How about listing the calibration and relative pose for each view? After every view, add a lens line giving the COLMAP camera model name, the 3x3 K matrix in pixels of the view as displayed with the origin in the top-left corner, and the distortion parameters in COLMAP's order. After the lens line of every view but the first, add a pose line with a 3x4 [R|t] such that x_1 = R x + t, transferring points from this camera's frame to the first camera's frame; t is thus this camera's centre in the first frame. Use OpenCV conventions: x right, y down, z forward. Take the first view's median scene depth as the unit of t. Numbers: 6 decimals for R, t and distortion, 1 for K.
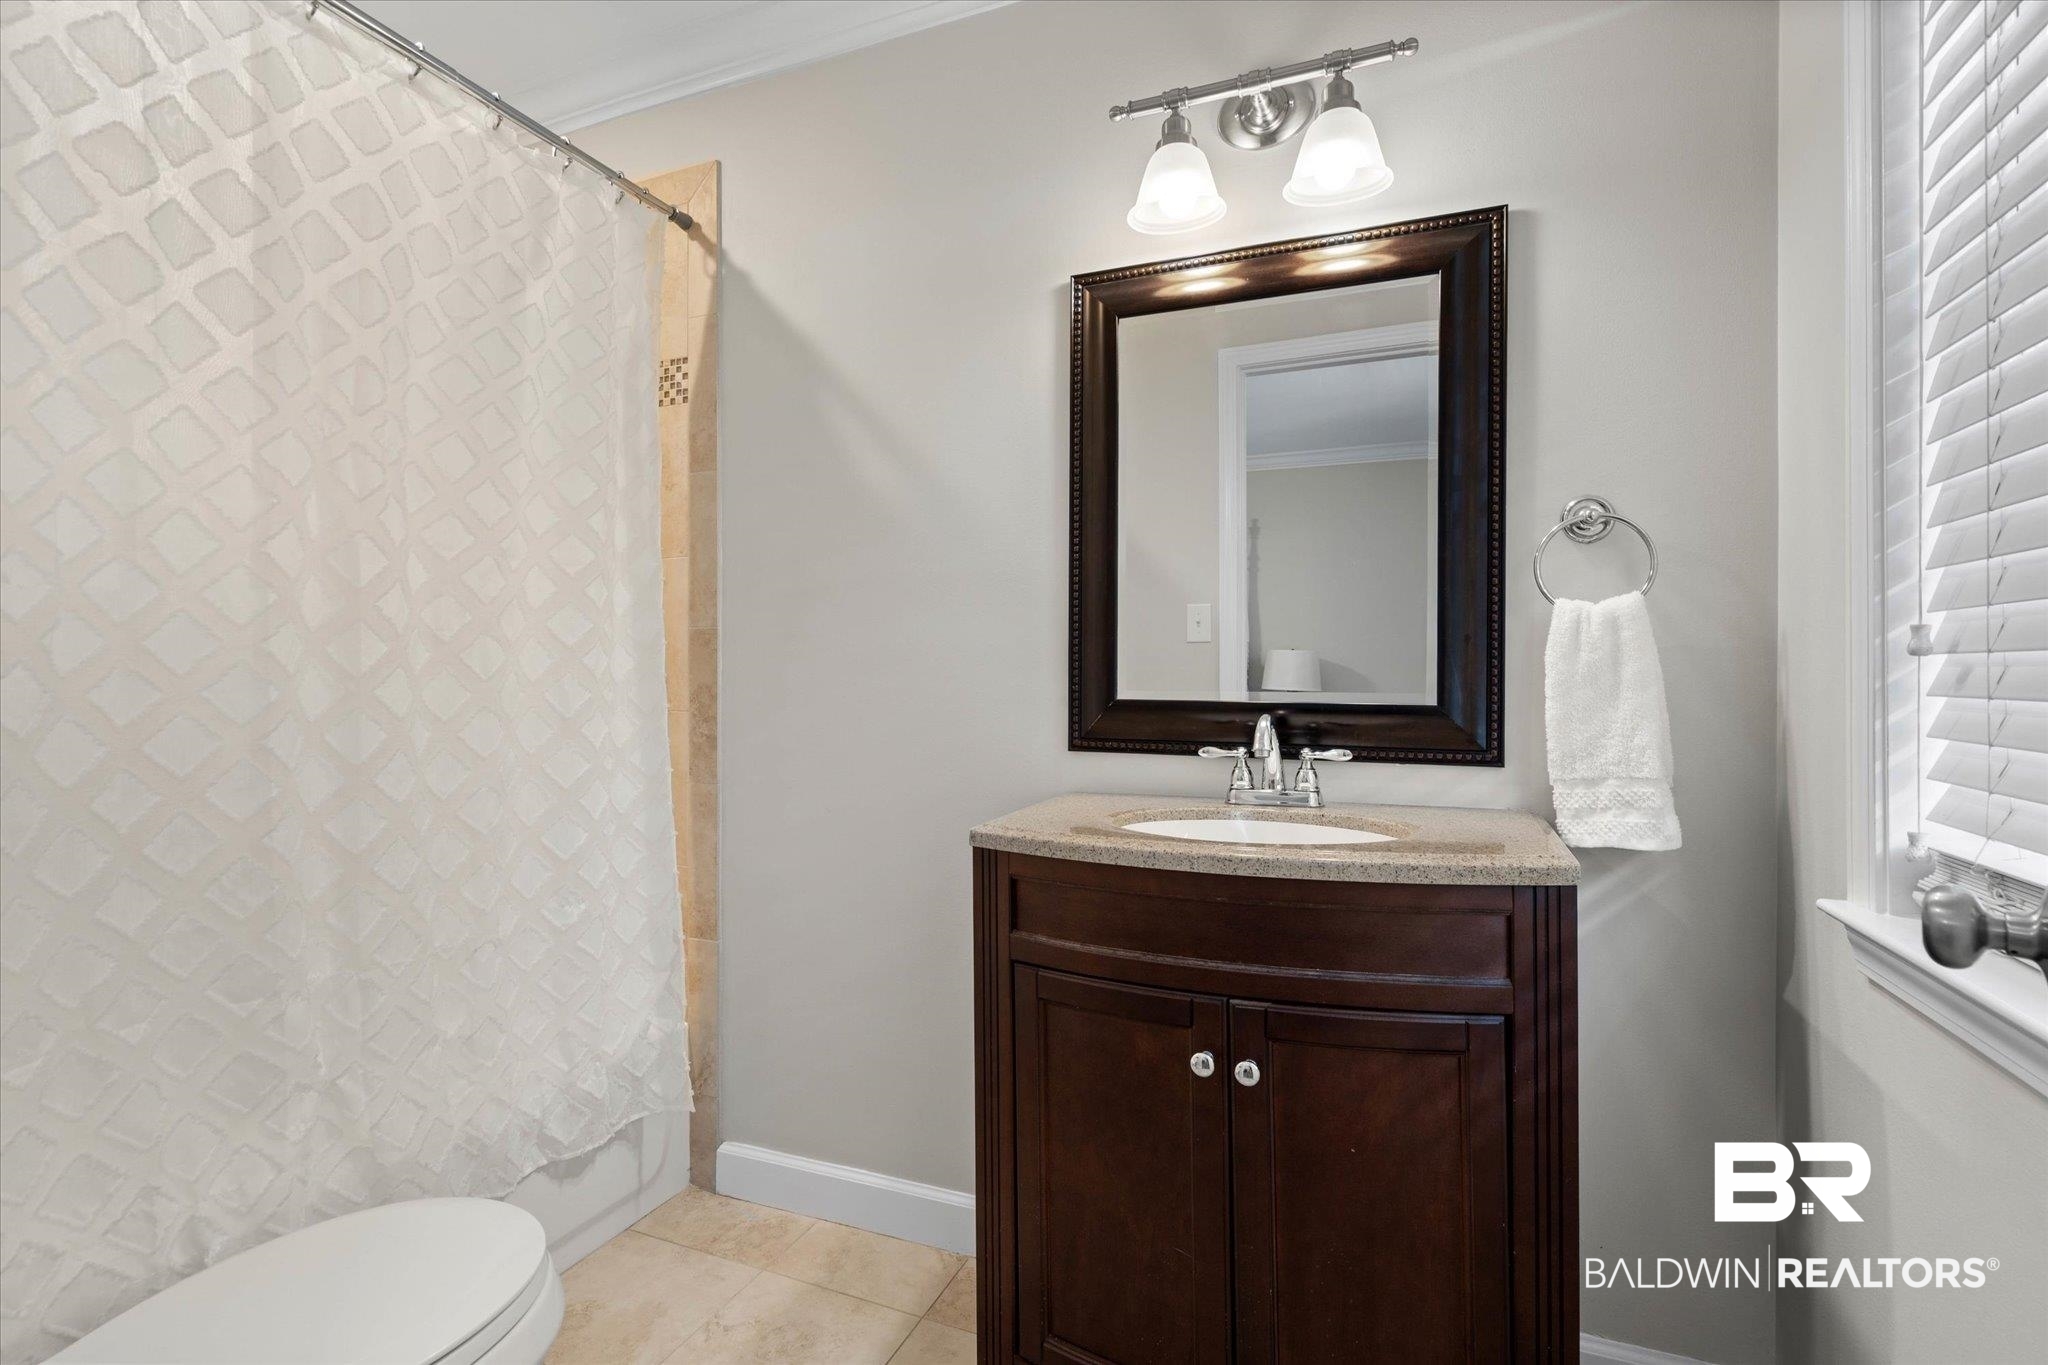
lens RADIAL K [[947.0, 0, 1038.1], [0, 947.0, 683.3], [0, 0, 1]] dist [-0.003496, -0.000677]
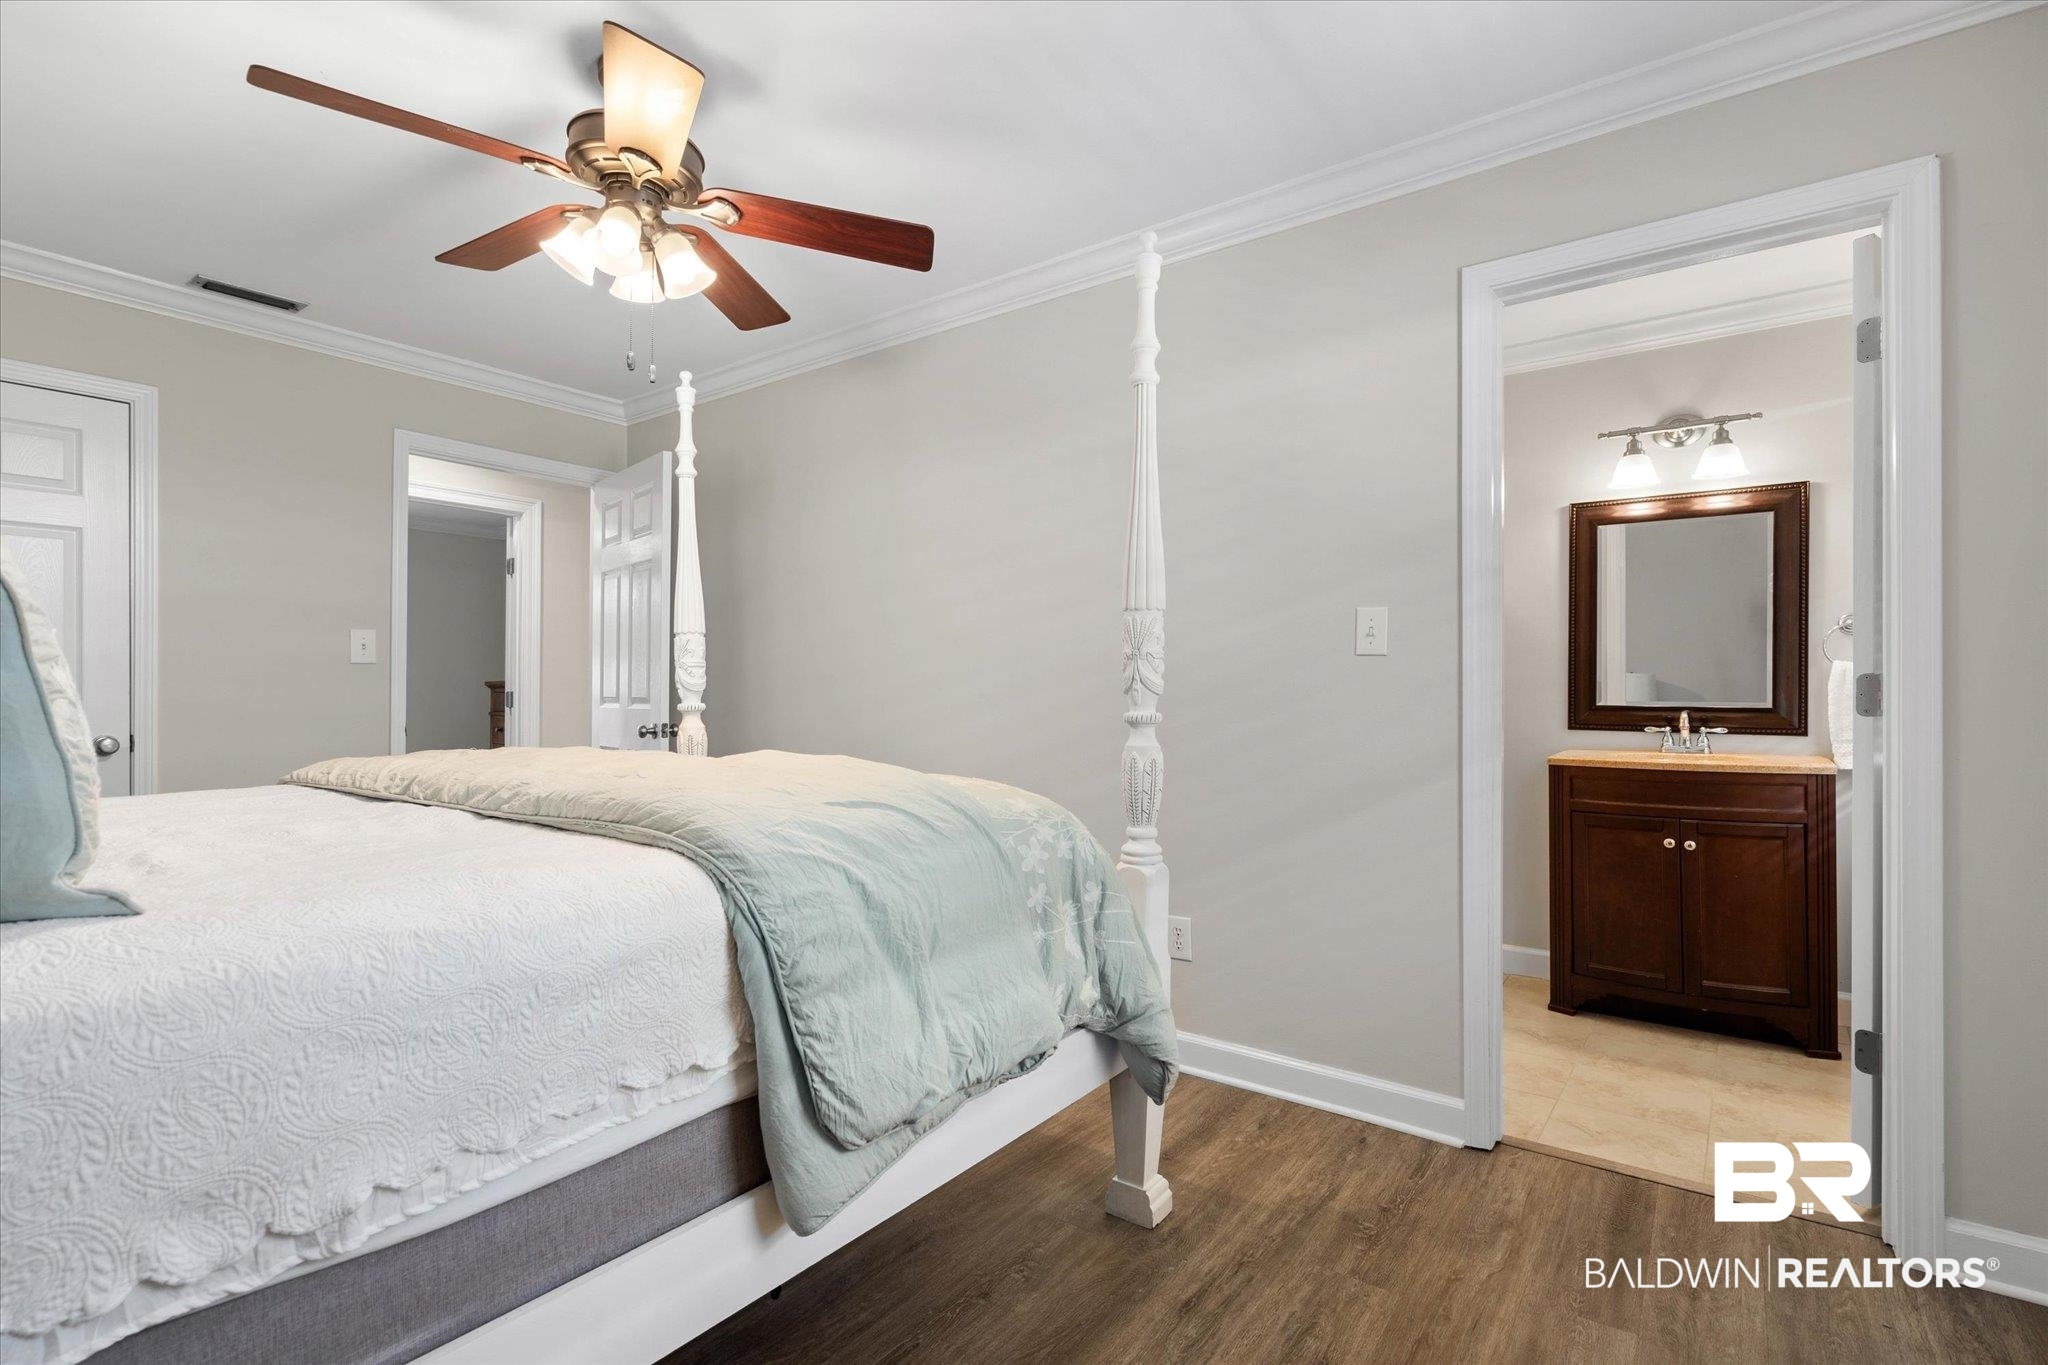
lens RADIAL K [[947.0, 0, 1038.1], [0, 947.0, 683.3], [0, 0, 1]] dist [-0.003496, -0.000677]
pose [[0.966849, 0.002648, -0.255333, -0.682625], [-0.006146, 0.999898, -0.012900, 0.004987], [0.255273, 0.014042, 0.966767, -1.592023]]
